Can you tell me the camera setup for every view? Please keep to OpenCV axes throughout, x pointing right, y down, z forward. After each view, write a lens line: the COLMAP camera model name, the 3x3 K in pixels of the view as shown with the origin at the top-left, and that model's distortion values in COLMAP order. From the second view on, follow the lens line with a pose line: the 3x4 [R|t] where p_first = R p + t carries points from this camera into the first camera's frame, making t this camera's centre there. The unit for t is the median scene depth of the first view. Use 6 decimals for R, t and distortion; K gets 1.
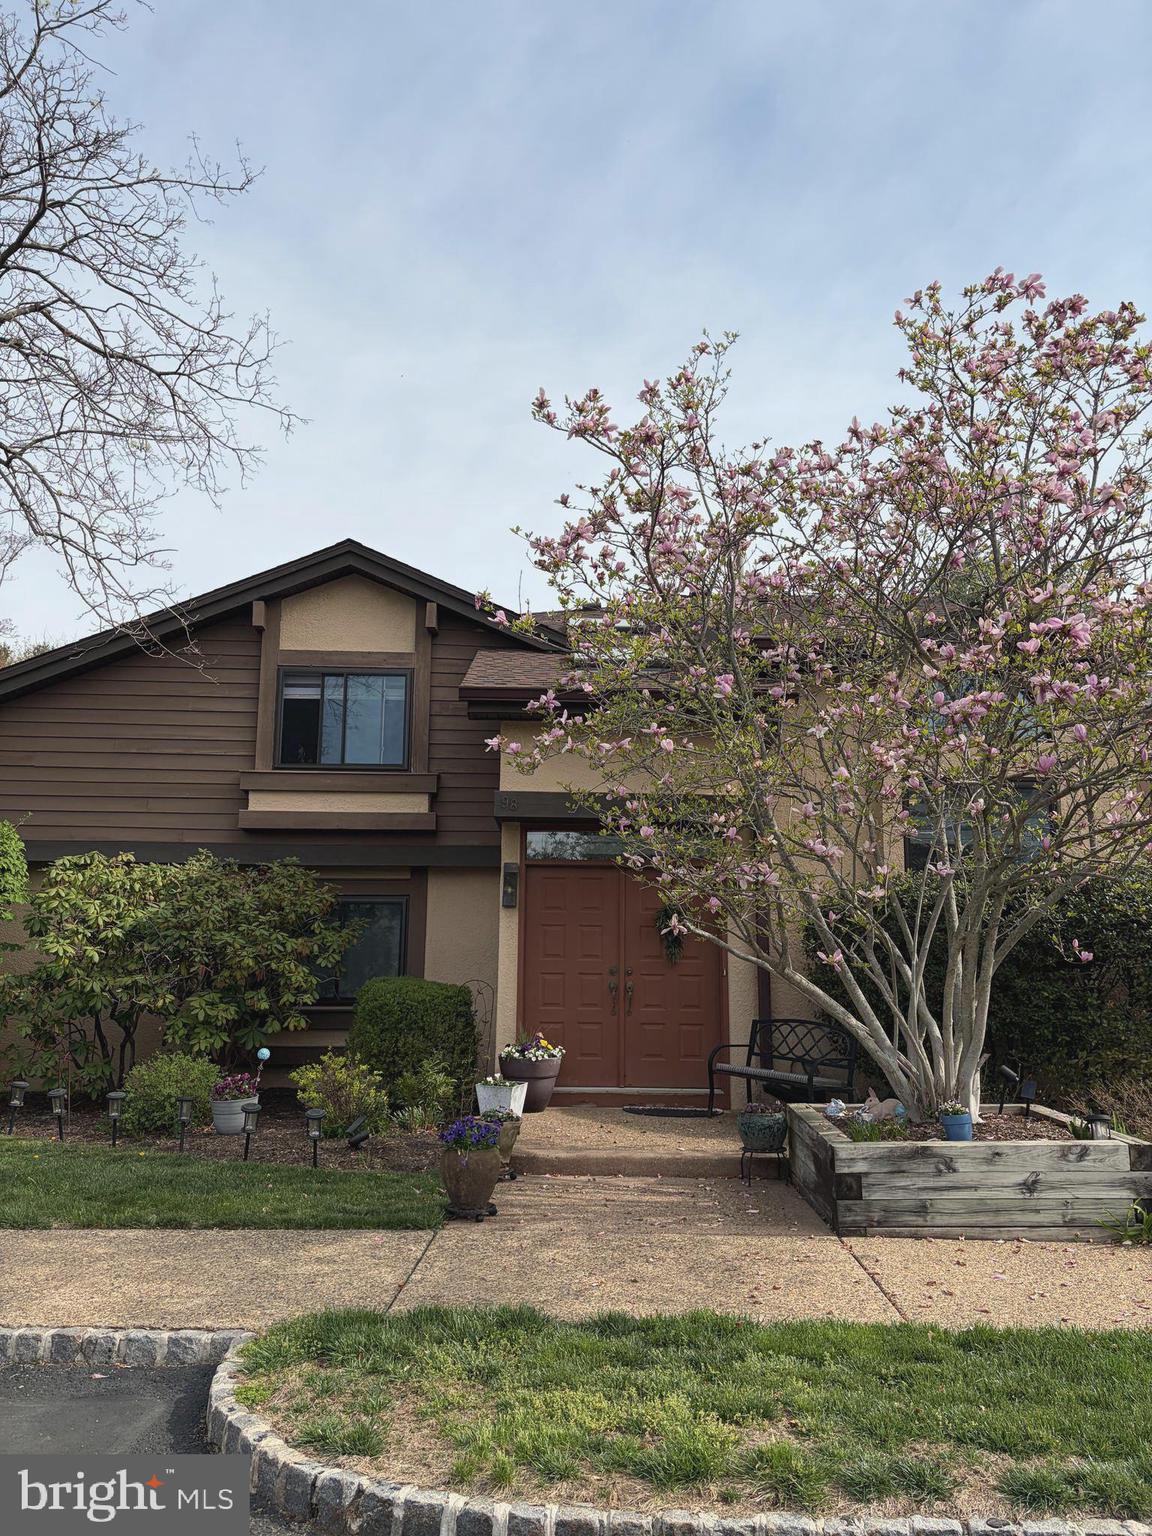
lens RADIAL K [[1166.3, 0, 576.0], [0, 1166.3, 768.0], [0, 0, 1]] dist [0.075129, -0.088903]
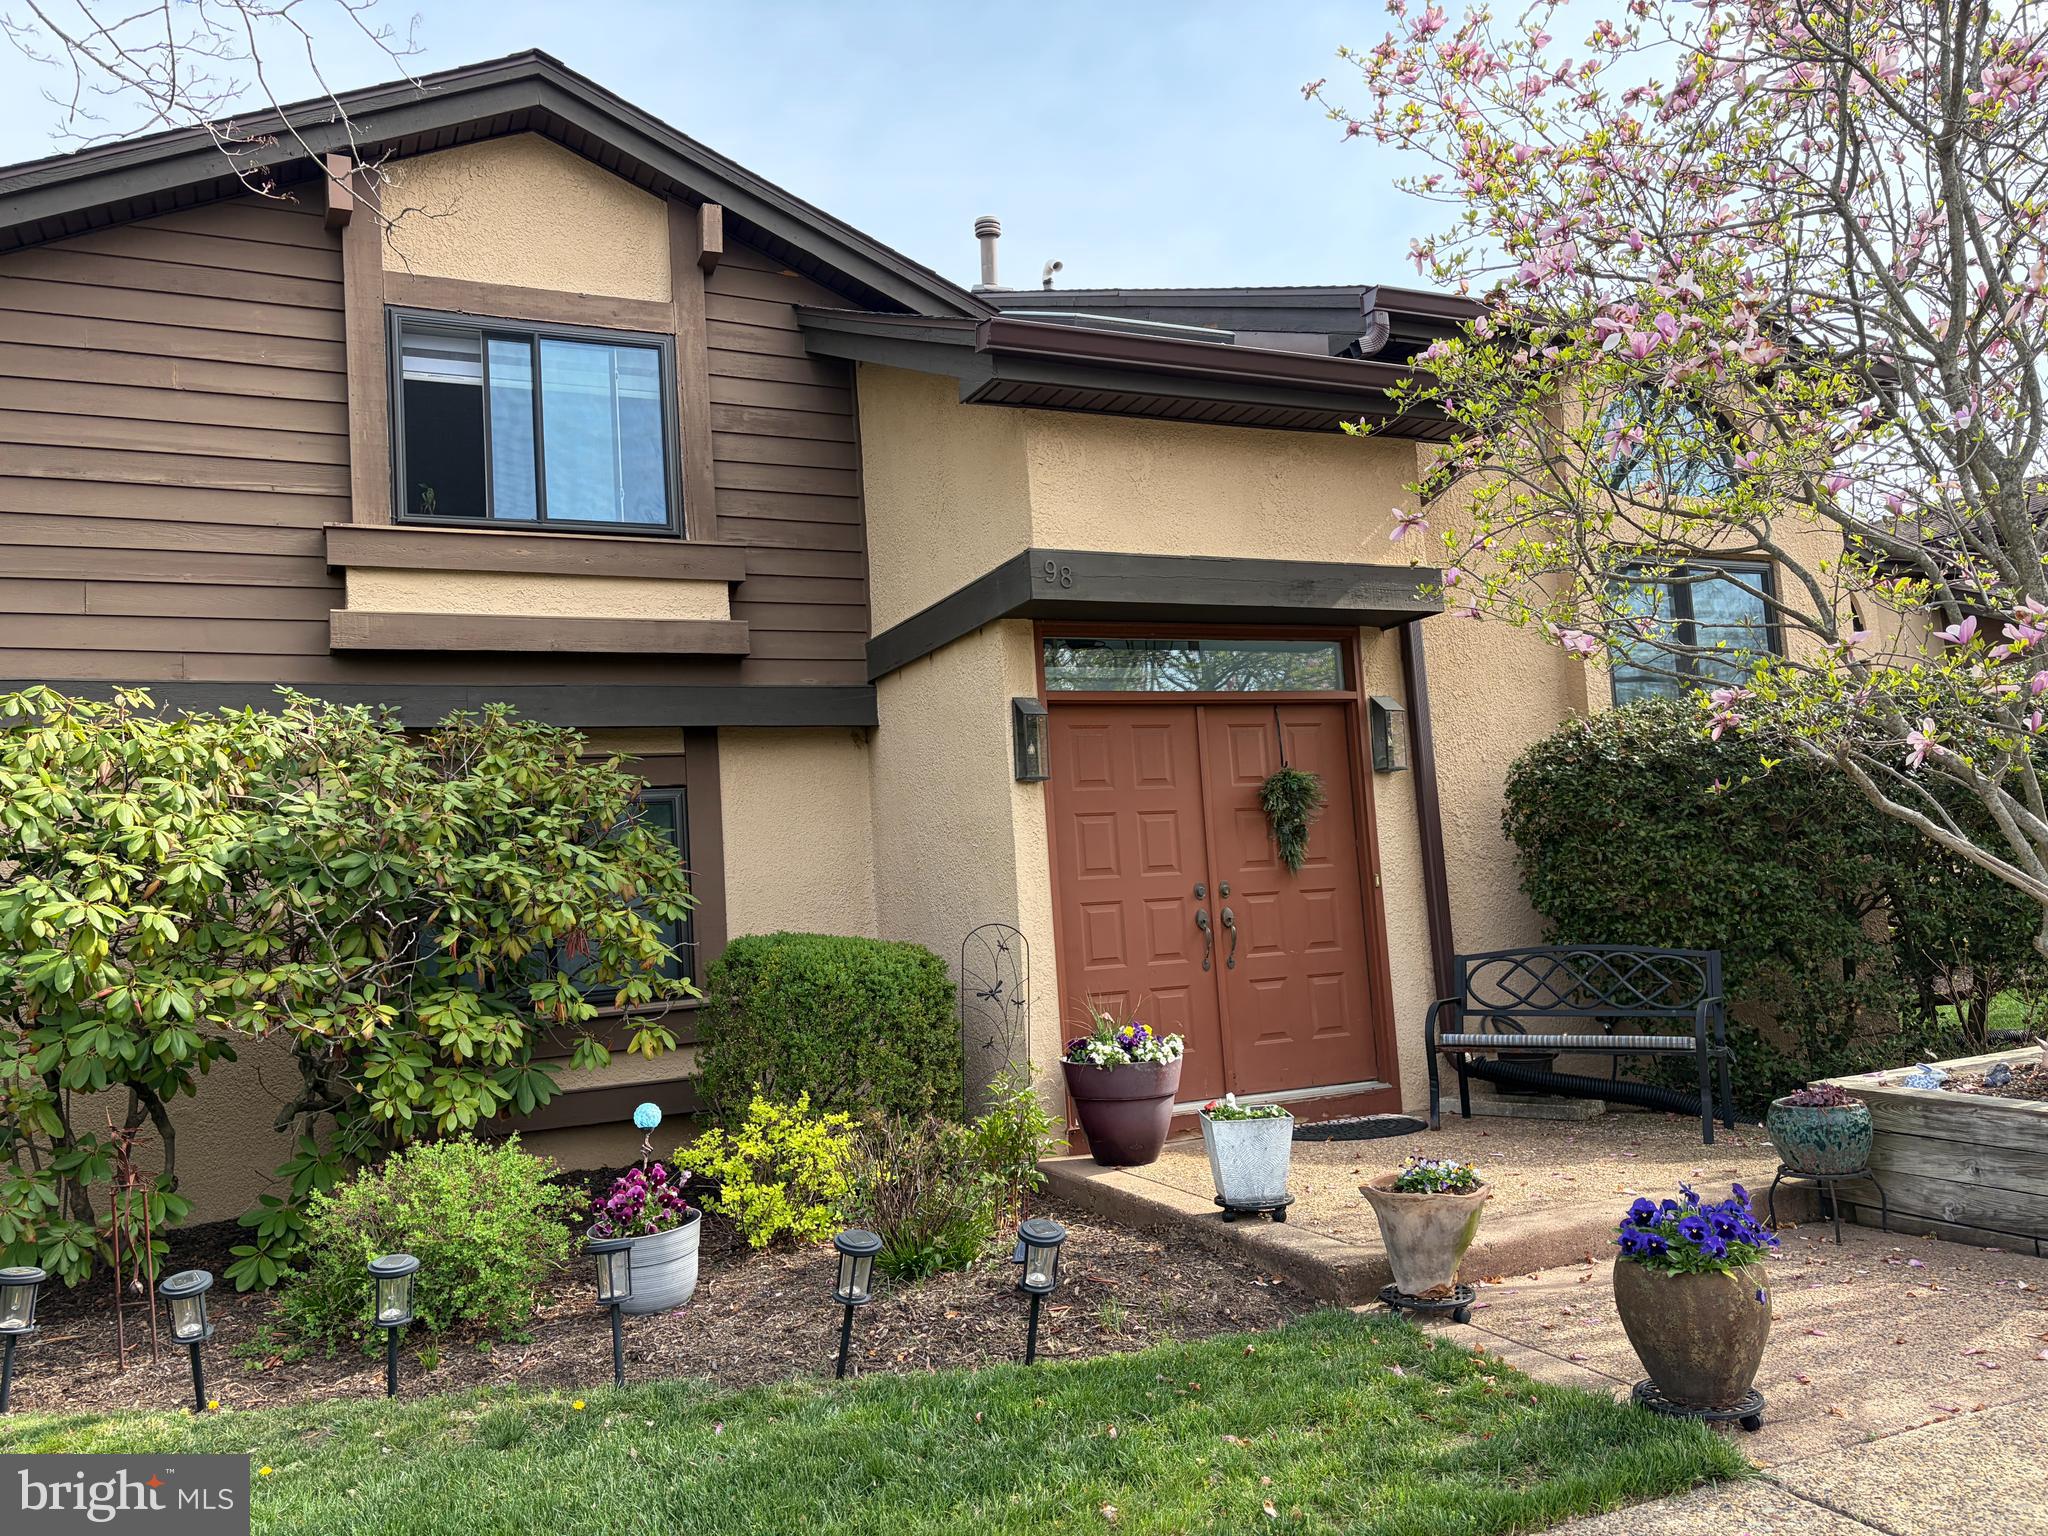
lens RADIAL K [[1600.3, 0, 1023.7], [0, 1600.3, 727.6], [0, 0, 1]] dist [0.057038, 0.003526]
pose [[0.915088, -0.025064, 0.402475, -0.287574], [0.009435, 0.999124, 0.040767, 0.057129], [-0.403144, -0.033508, 0.914523, 0.303730]]
